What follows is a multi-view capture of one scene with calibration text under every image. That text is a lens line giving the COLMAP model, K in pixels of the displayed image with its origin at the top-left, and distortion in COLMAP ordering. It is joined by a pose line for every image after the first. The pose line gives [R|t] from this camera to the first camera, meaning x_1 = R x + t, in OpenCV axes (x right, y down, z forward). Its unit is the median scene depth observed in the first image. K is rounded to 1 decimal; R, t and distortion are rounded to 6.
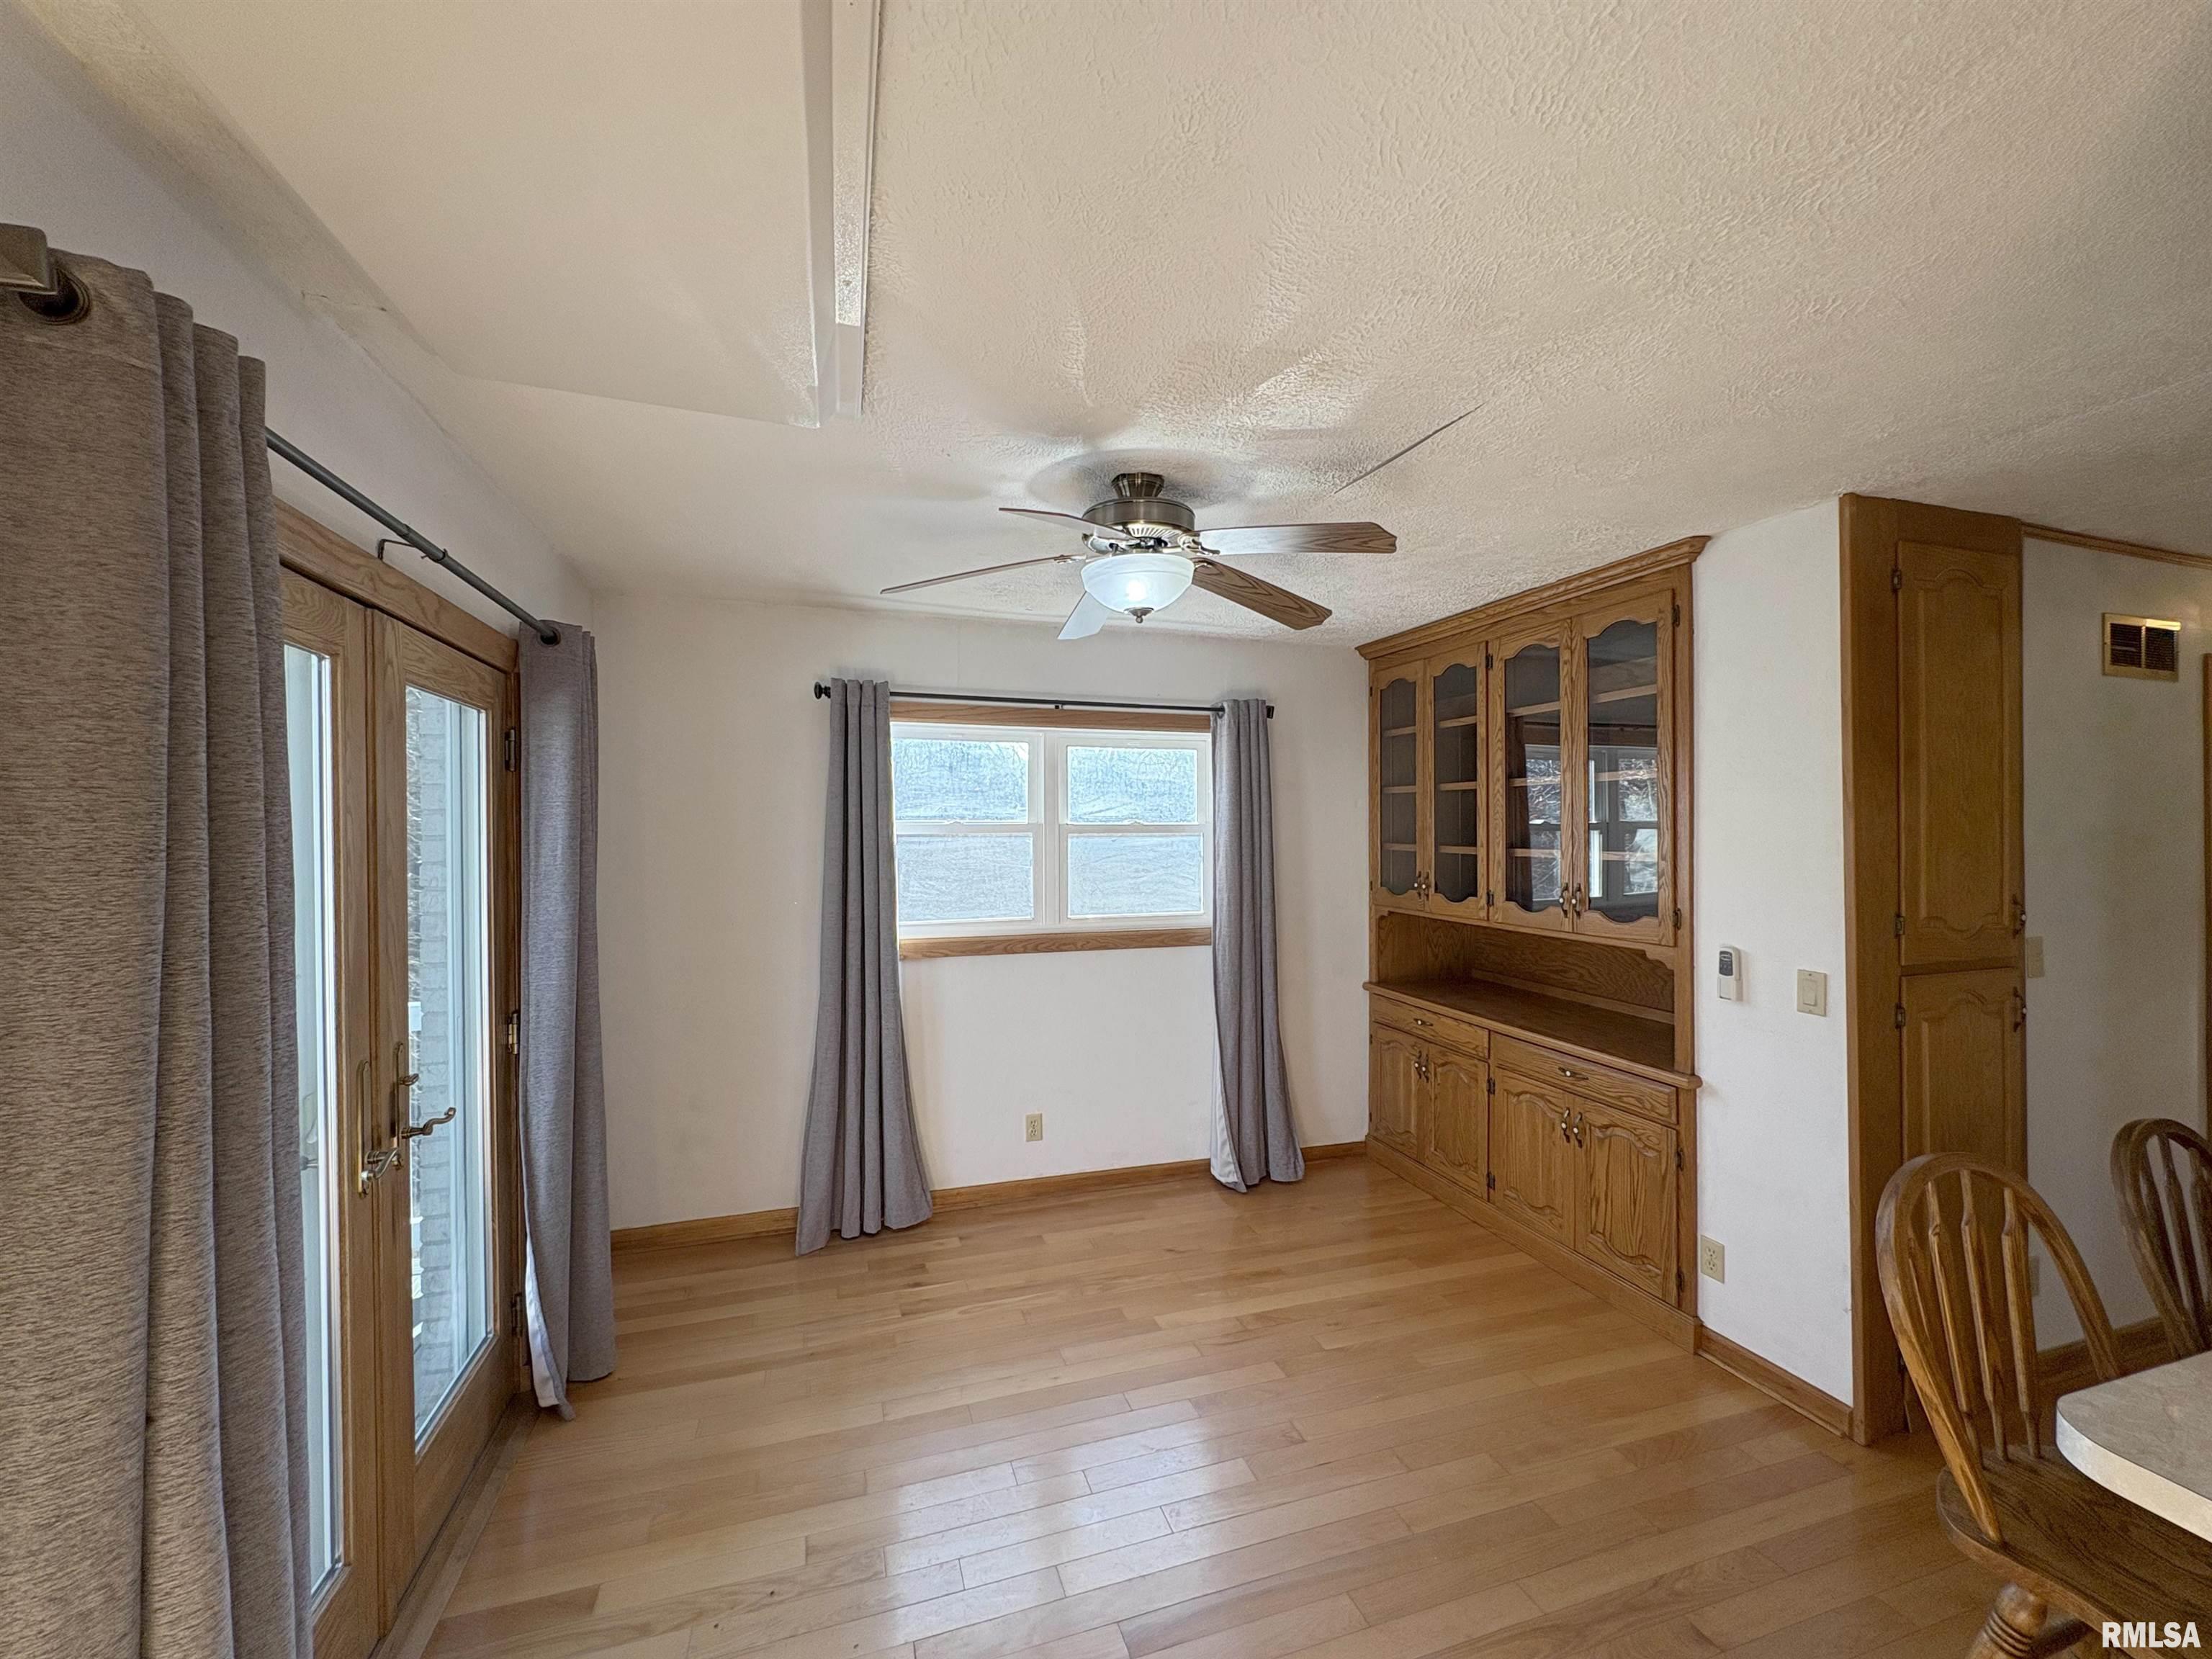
lens RADIAL K [[889.1, 0, 1107.7], [0, 889.1, 834.1], [0, 0, 1]] dist [0.002052, 0.000684]
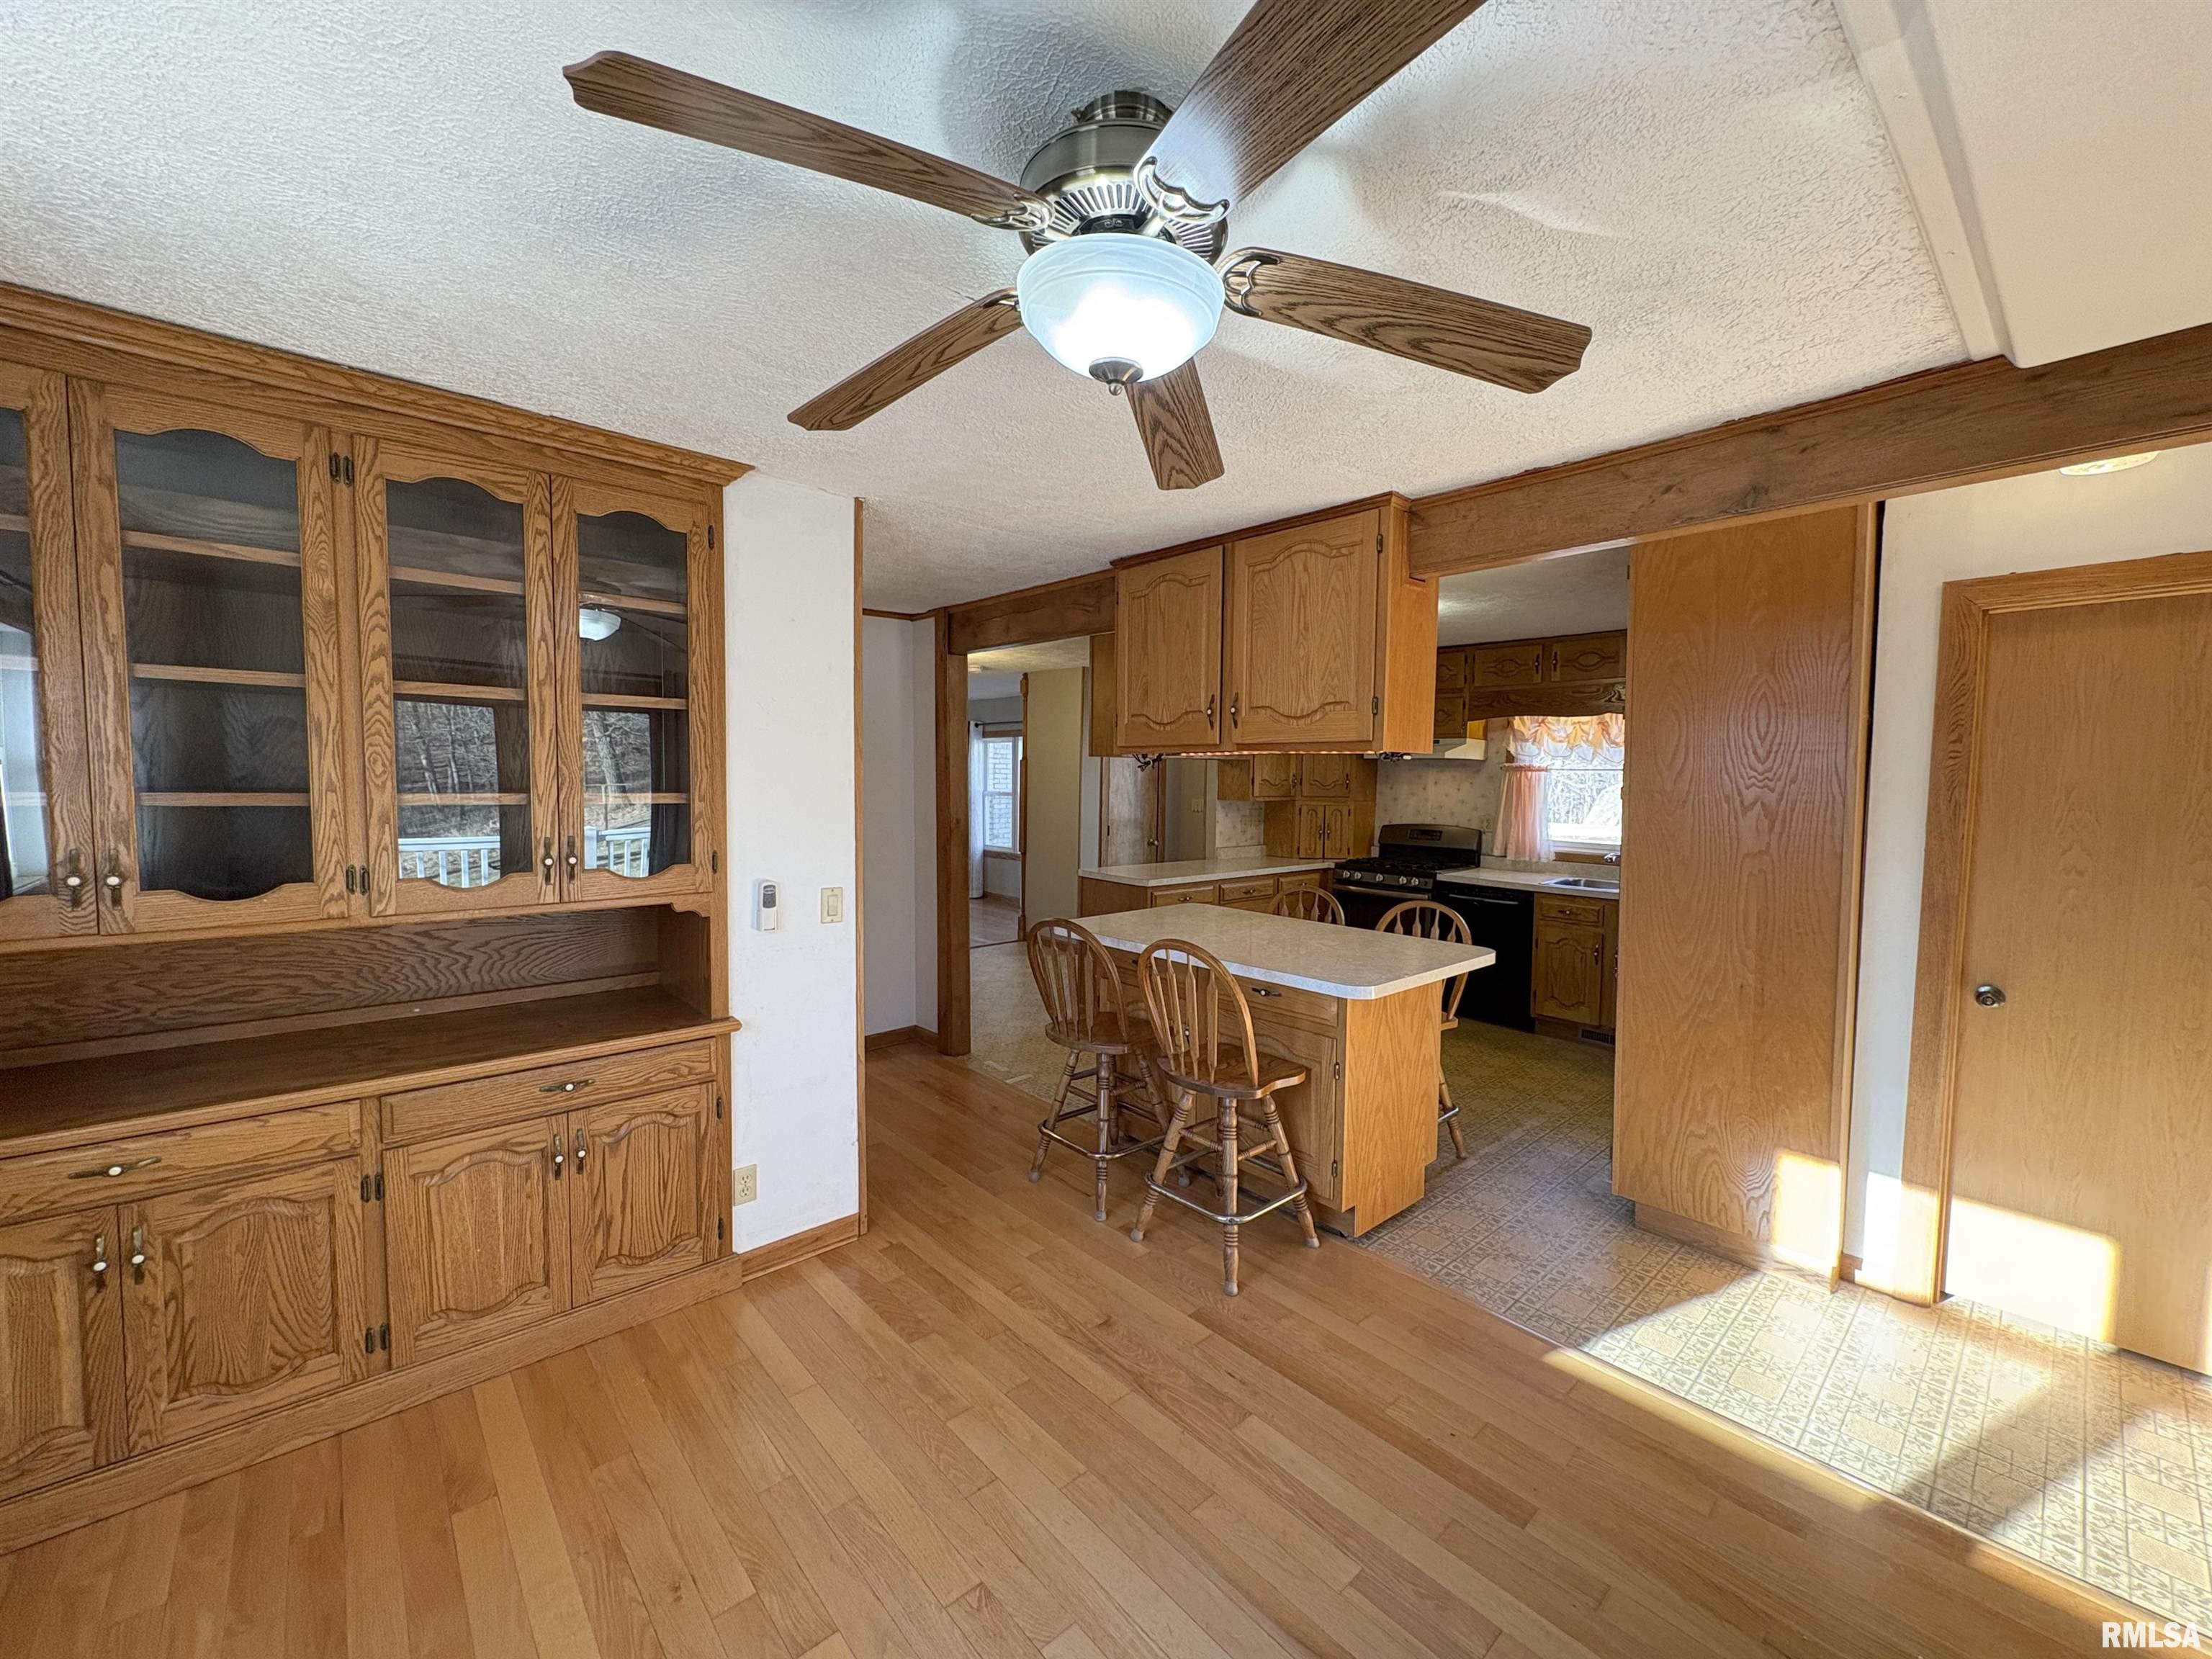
lens RADIAL K [[889.1, 0, 1107.2], [0, 889.1, 830.1], [0, 0, 1]] dist [0.002052, 0.000684]
pose [[-0.405889, -0.065629, 0.911563, -0.380391], [-0.012434, 0.997723, 0.066295, -0.006825], [-0.913838, 0.015574, -0.405780, 0.969418]]
